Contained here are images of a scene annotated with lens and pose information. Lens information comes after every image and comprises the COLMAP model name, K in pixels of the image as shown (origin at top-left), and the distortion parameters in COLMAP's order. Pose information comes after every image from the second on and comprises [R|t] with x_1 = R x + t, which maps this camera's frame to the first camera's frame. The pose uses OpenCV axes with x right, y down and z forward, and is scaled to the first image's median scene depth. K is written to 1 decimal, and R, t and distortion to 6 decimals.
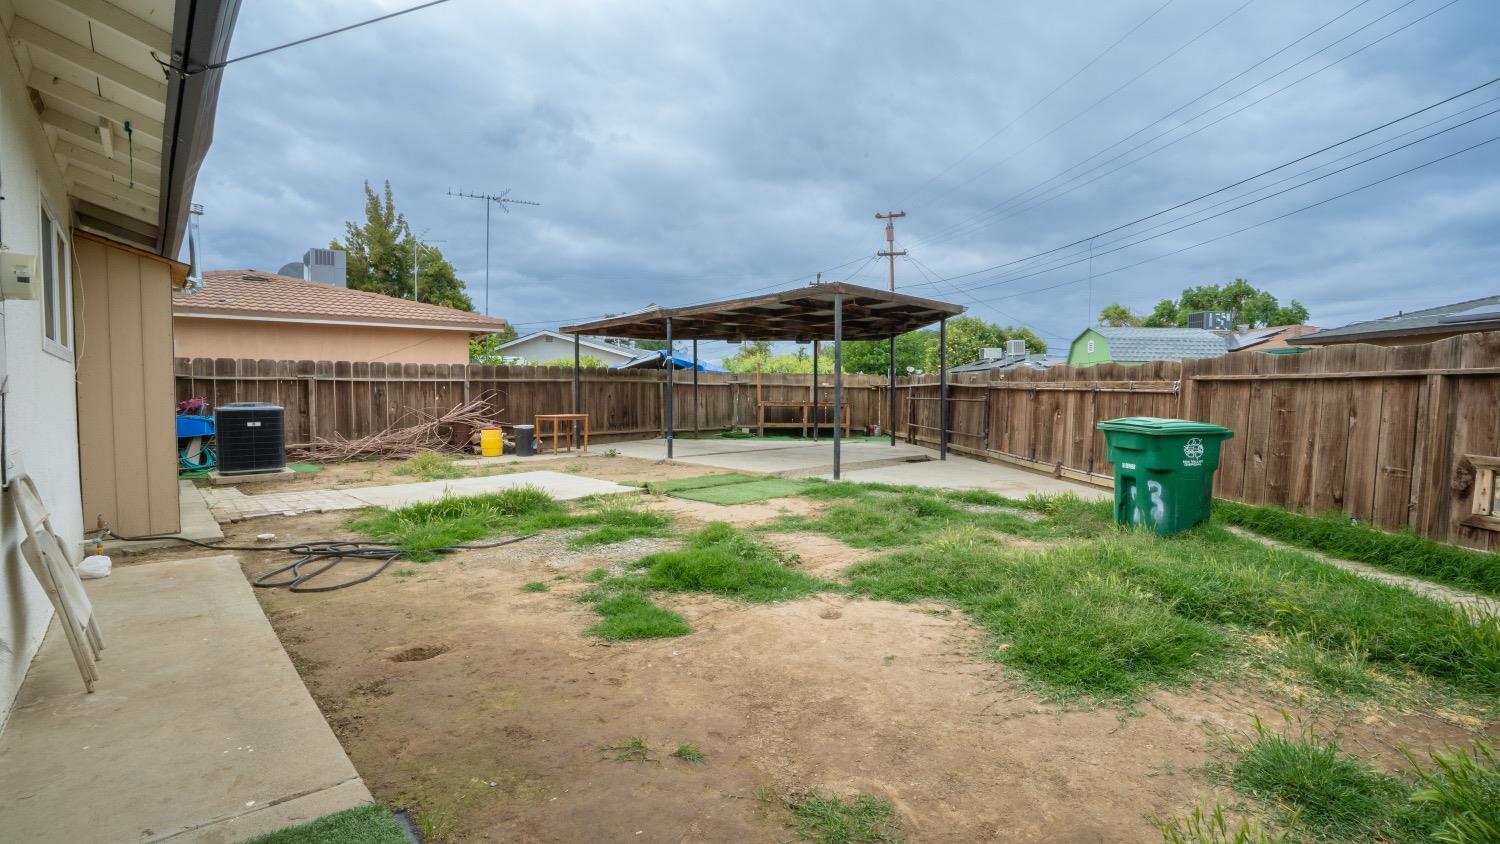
lens RADIAL K [[719.7, 0, 737.0], [0, 719.7, 420.6], [0, 0, 1]] dist [-0.050471, 0.000732]
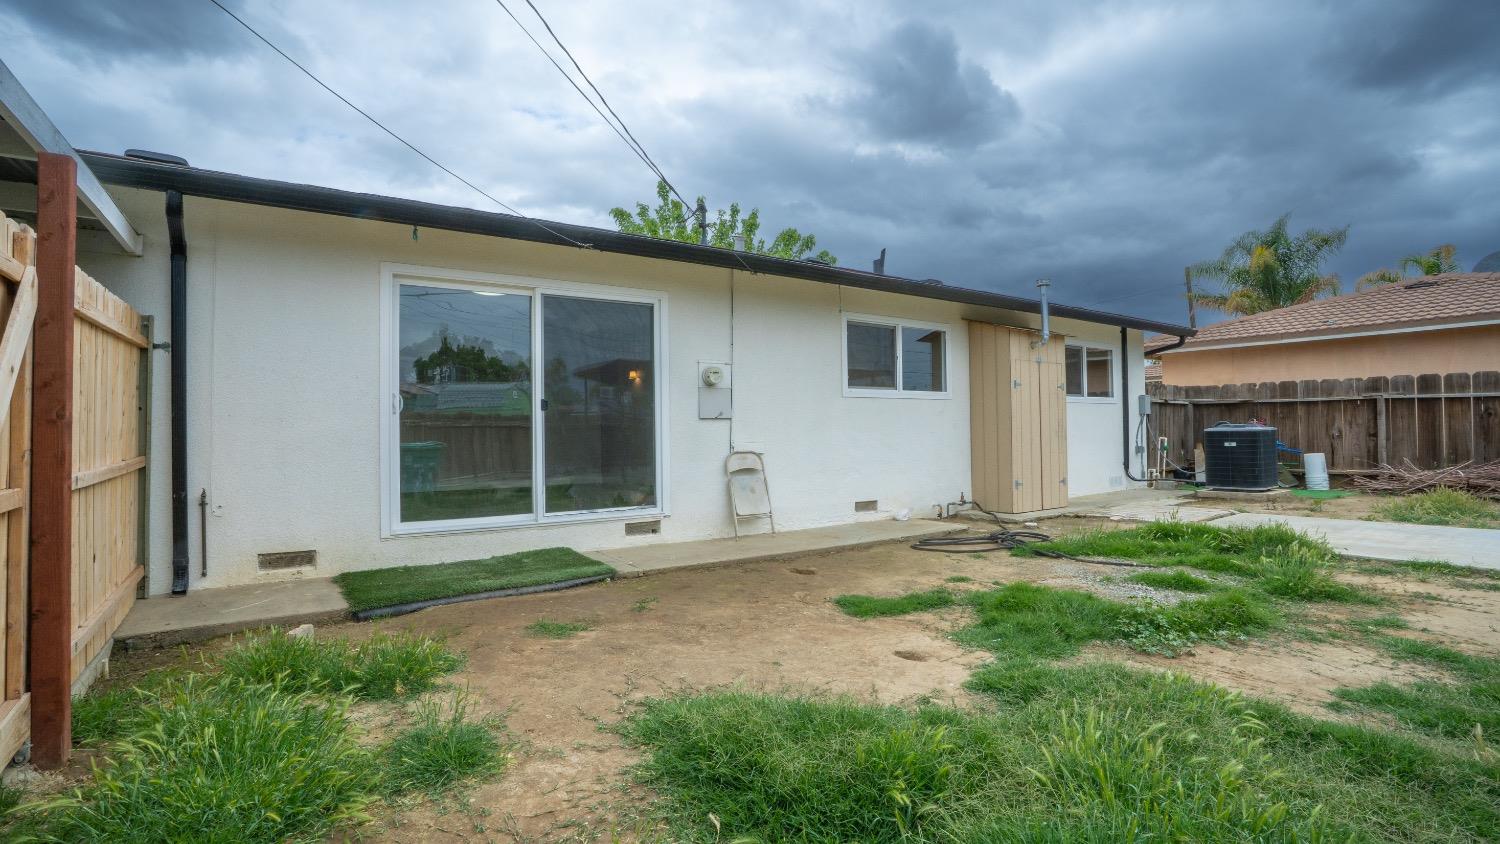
lens RADIAL K [[719.7, 0, 737.0], [0, 719.7, 420.6], [0, 0, 1]] dist [-0.050471, 0.000732]
pose [[-0.149481, -0.007942, -0.988733, 0.393690], [-0.024675, 0.999686, -0.004299, -0.006008], [0.988457, 0.023755, -0.149630, 0.338658]]
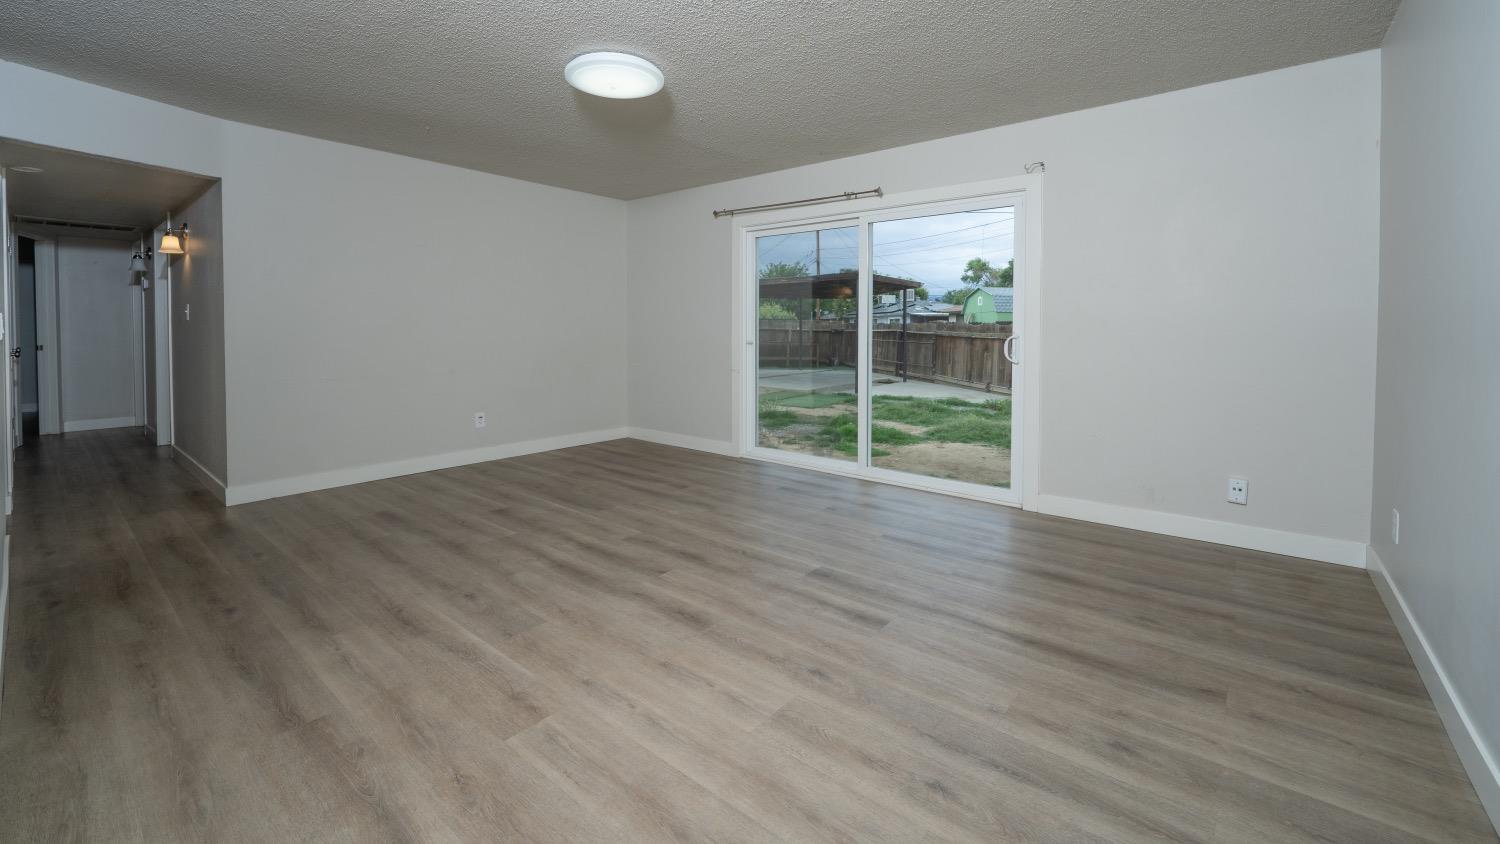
lens RADIAL K [[613.7, 0, 750.0], [0, 613.7, 422.0], [0, 0, 1]] dist [0.000309, -0.000024]
pose [[0.988712, -0.016487, 0.148915, -0.280679], [-0.000592, 0.993489, 0.113923, -0.011464], [-0.149824, -0.112726, 0.982266, -0.301184]]
